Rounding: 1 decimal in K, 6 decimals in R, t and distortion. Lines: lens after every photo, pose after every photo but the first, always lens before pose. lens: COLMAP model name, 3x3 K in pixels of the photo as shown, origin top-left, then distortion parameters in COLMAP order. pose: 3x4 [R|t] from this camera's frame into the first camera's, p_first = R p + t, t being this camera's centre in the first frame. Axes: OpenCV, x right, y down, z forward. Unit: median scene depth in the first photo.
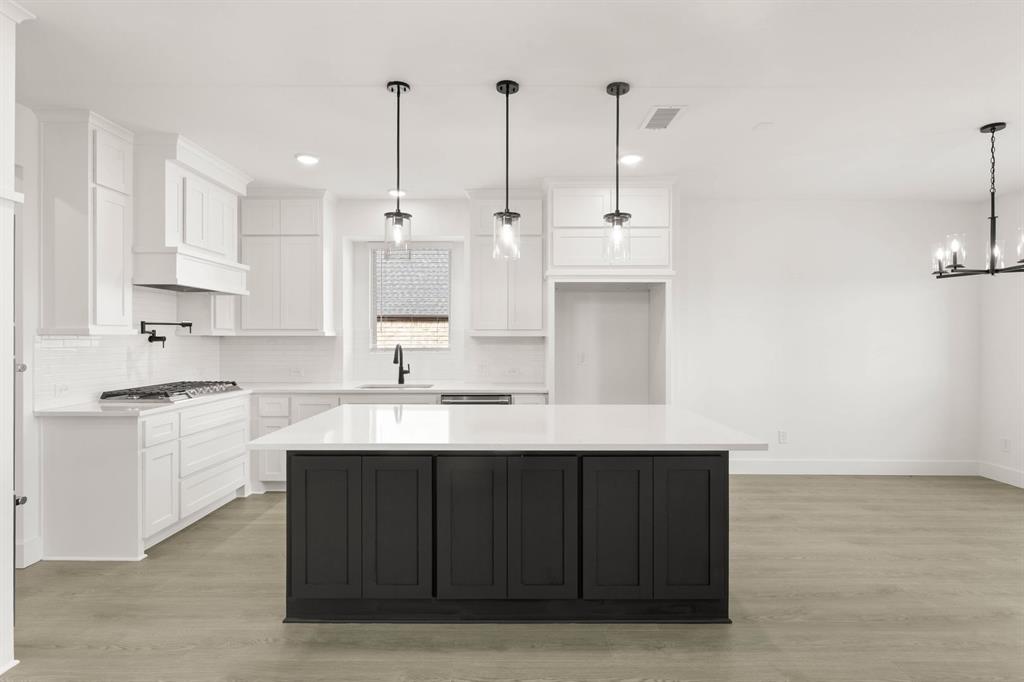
lens RADIAL K [[519.0, 0, 510.6], [0, 519.0, 338.6], [0, 0, 1]] dist [0.000770, -0.000303]
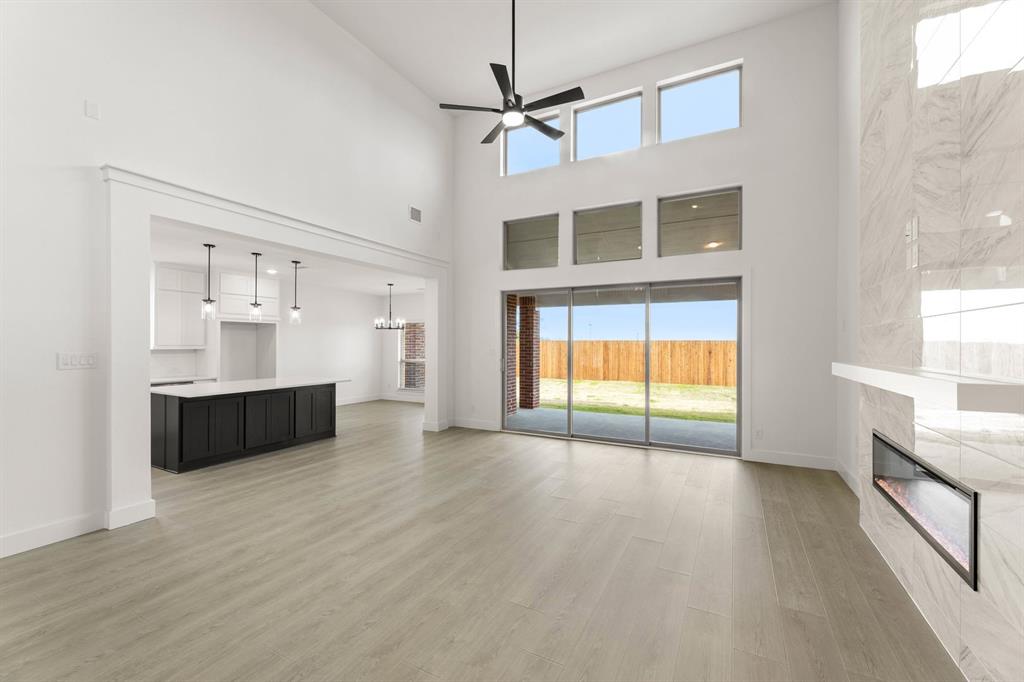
lens RADIAL K [[415.1, 0, 508.5], [0, 415.1, 340.2], [0, 0, 1]] dist [0.007146, 0.000243]
pose [[0.476578, 0.005481, 0.879115, -0.886396], [-0.003907, 0.999984, -0.004117, -0.041075], [-0.879124, -0.001473, 0.476592, -0.789130]]
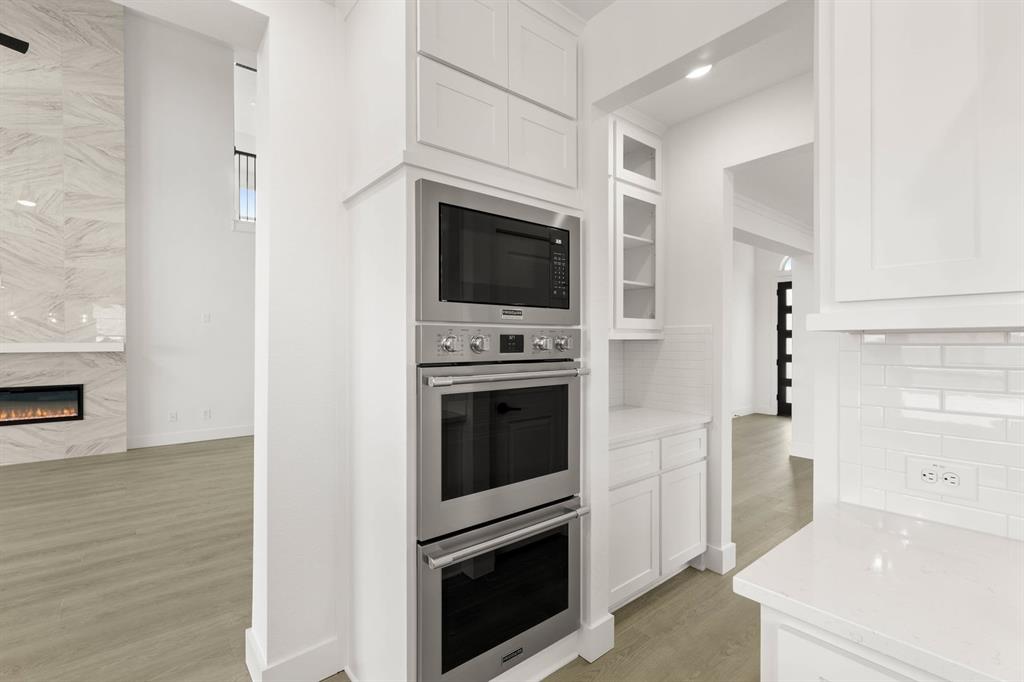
lens RADIAL K [[465.8, 0, 515.7], [0, 465.8, 343.6], [0, 0, 1]] dist [0.002380, 0.000465]
pose [[-0.770549, 0.003487, -0.637372, -0.347724], [0.000804, 0.999990, 0.004498, -0.000685], [0.637381, 0.002953, -0.770543, 0.914628]]
